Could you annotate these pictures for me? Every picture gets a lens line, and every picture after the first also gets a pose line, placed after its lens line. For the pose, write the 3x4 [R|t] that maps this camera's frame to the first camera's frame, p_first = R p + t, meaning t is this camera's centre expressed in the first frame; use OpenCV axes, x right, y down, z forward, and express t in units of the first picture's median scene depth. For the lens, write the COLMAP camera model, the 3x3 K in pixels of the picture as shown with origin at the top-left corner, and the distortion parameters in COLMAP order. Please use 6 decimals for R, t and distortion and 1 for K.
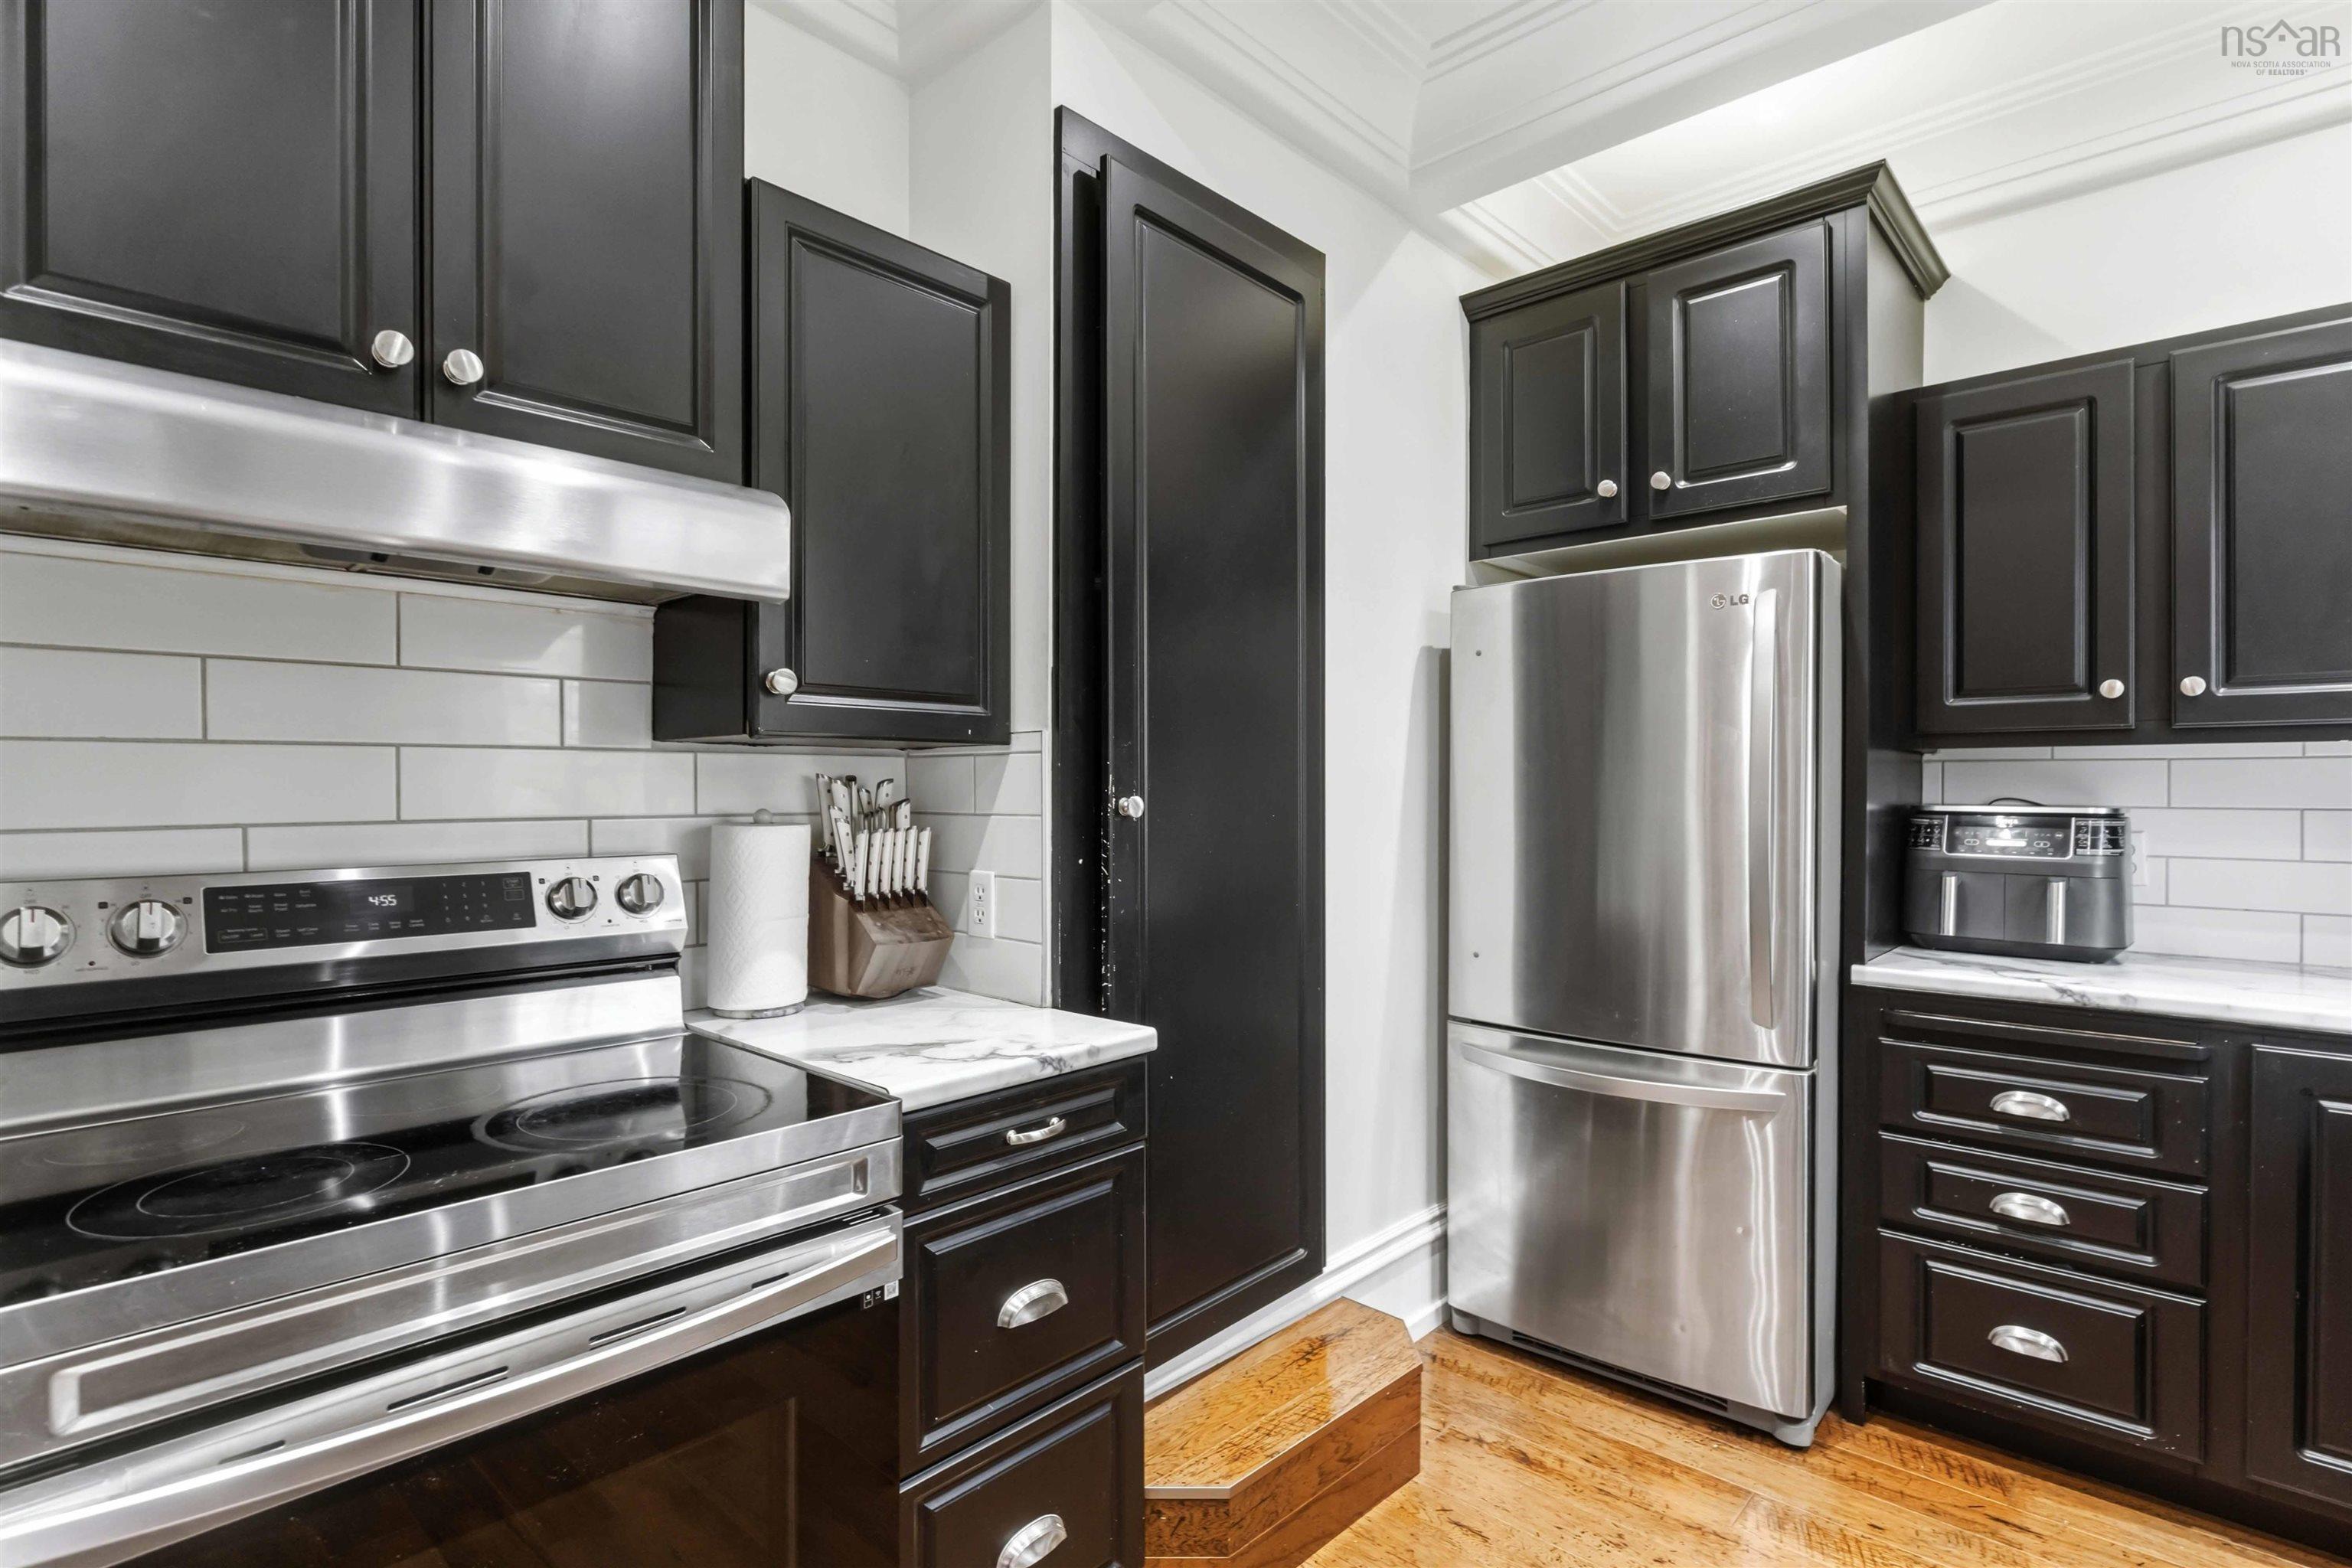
lens RADIAL K [[1151.2, 0, 1177.3], [0, 1151.2, 791.6], [0, 0, 1]] dist [-0.003267, -0.000266]
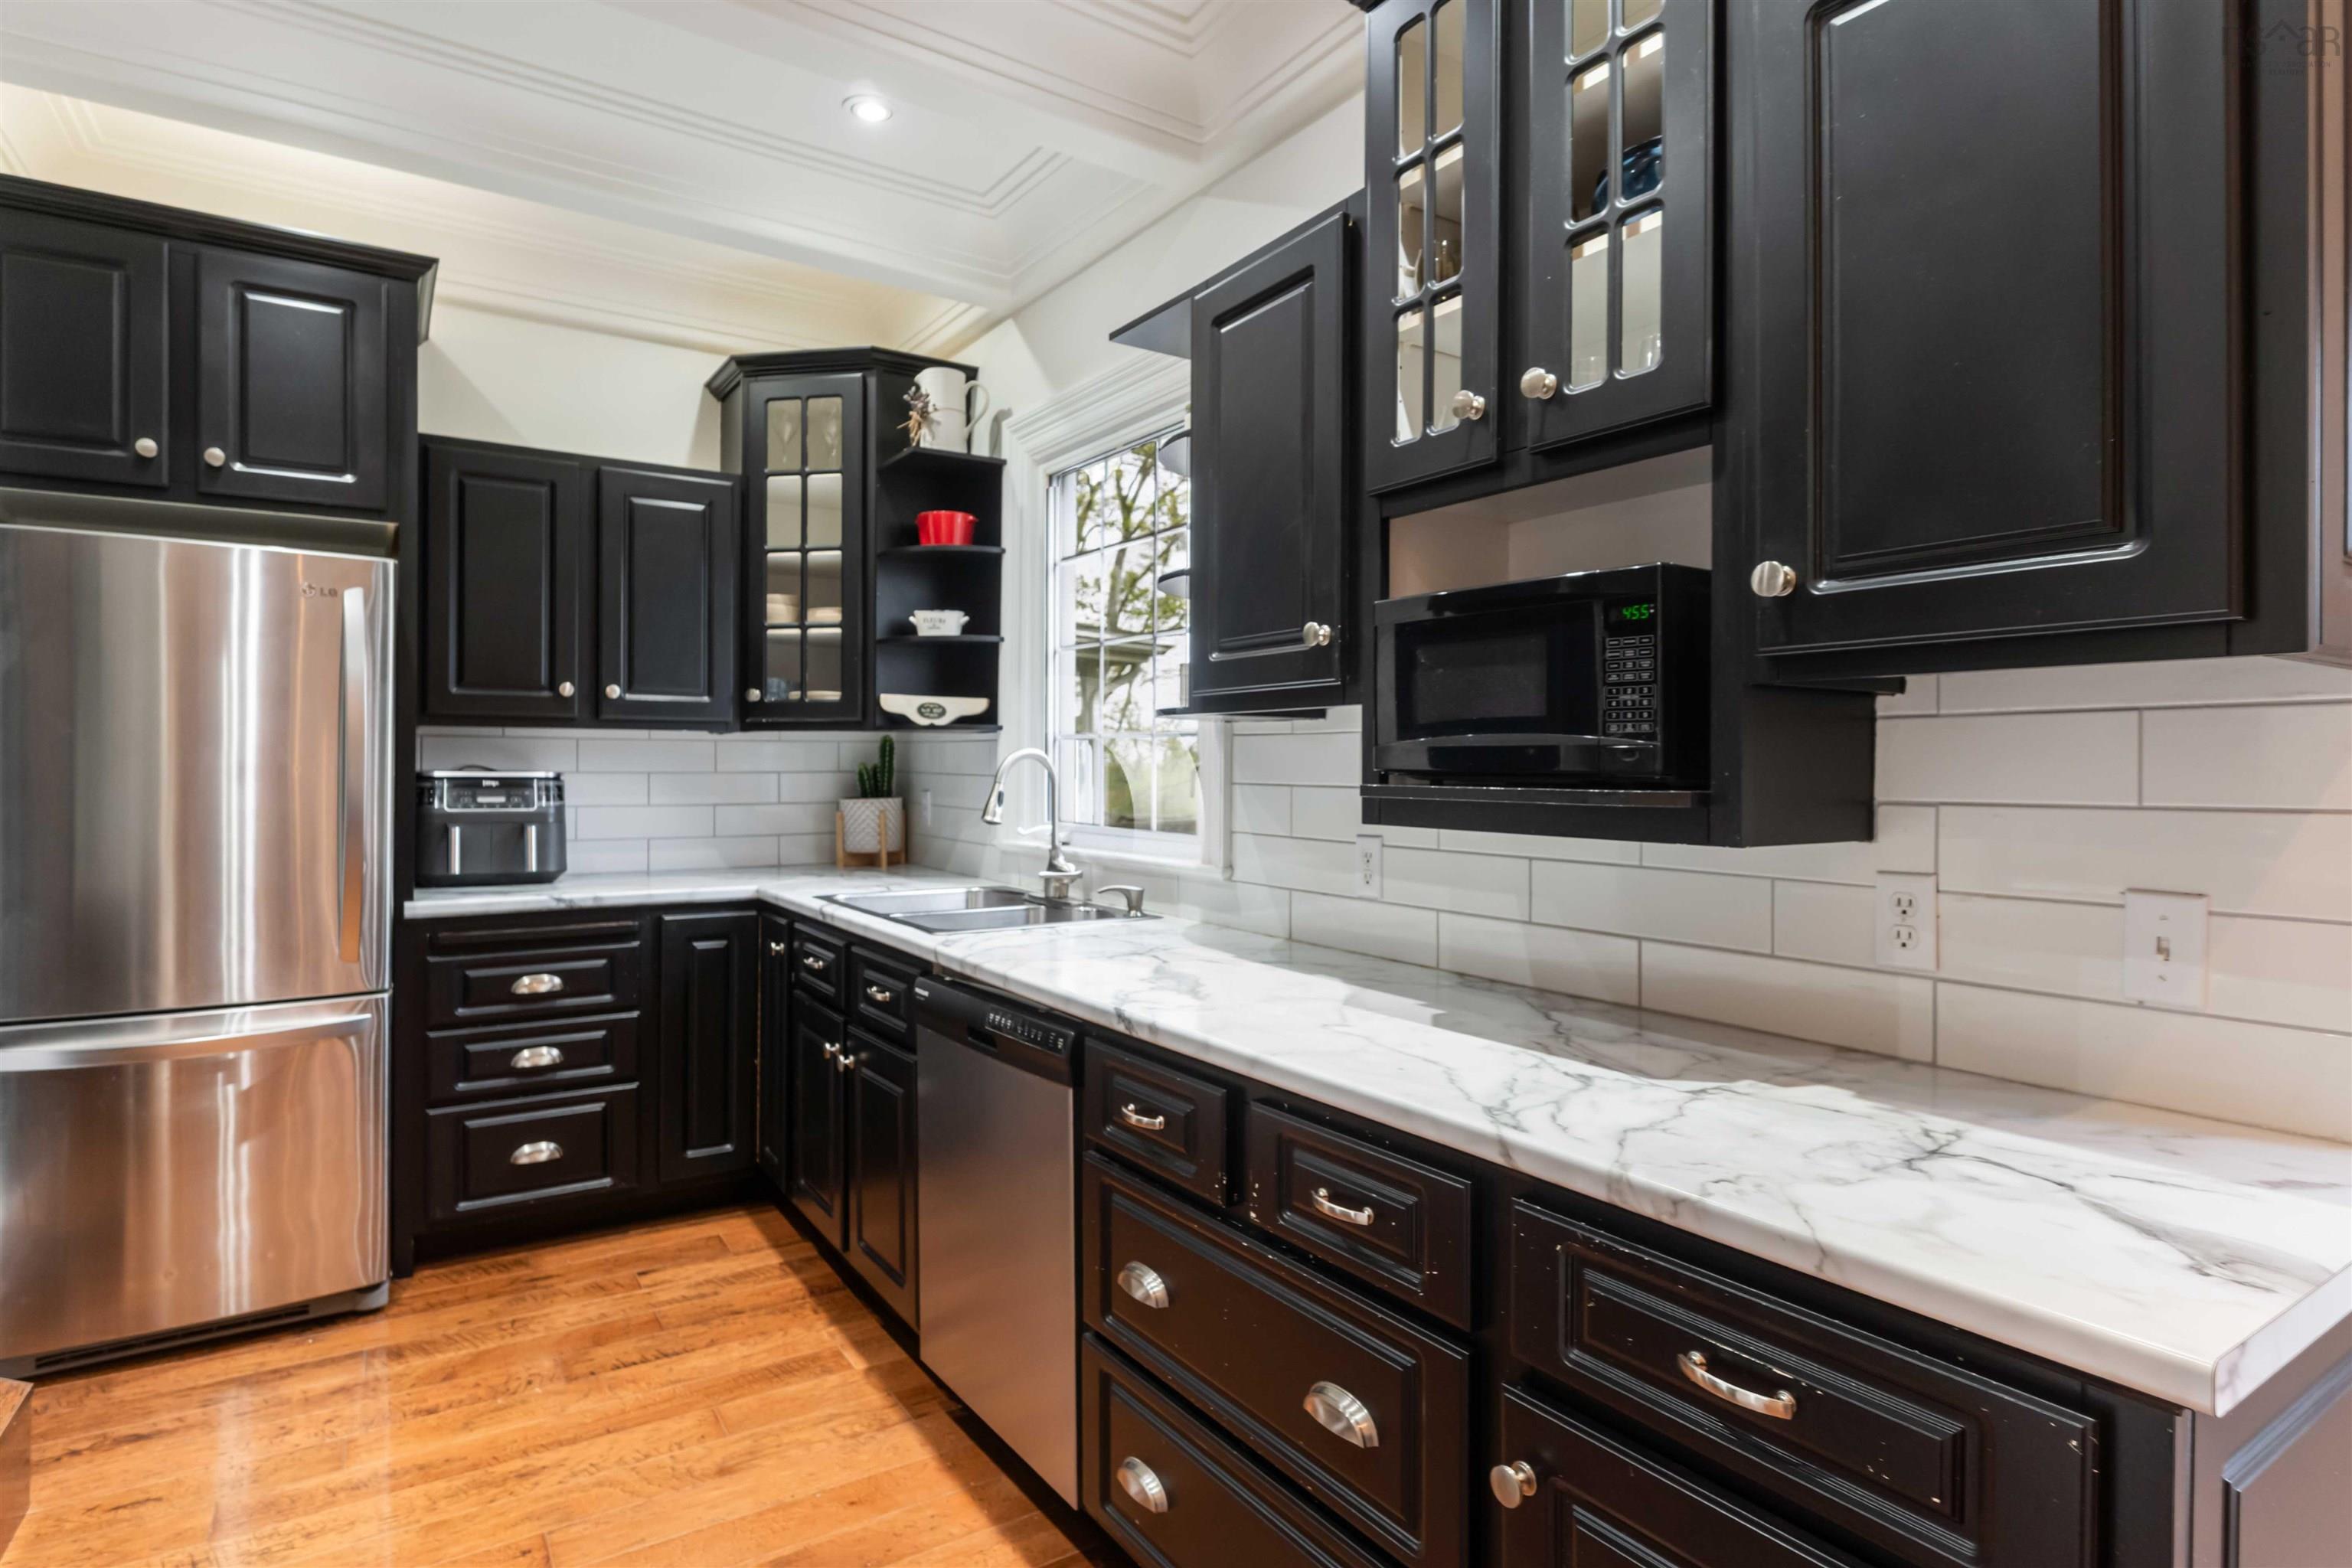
lens RADIAL K [[1232.6, 0, 1177.6], [0, 1232.6, 772.2], [0, 0, 1]] dist [0.000356, 0.000089]
pose [[0.237897, -0.005300, 0.971276, -0.490159], [-0.003019, 0.999976, 0.006196, 0.002102], [-0.971286, -0.004406, 0.237875, -0.107212]]
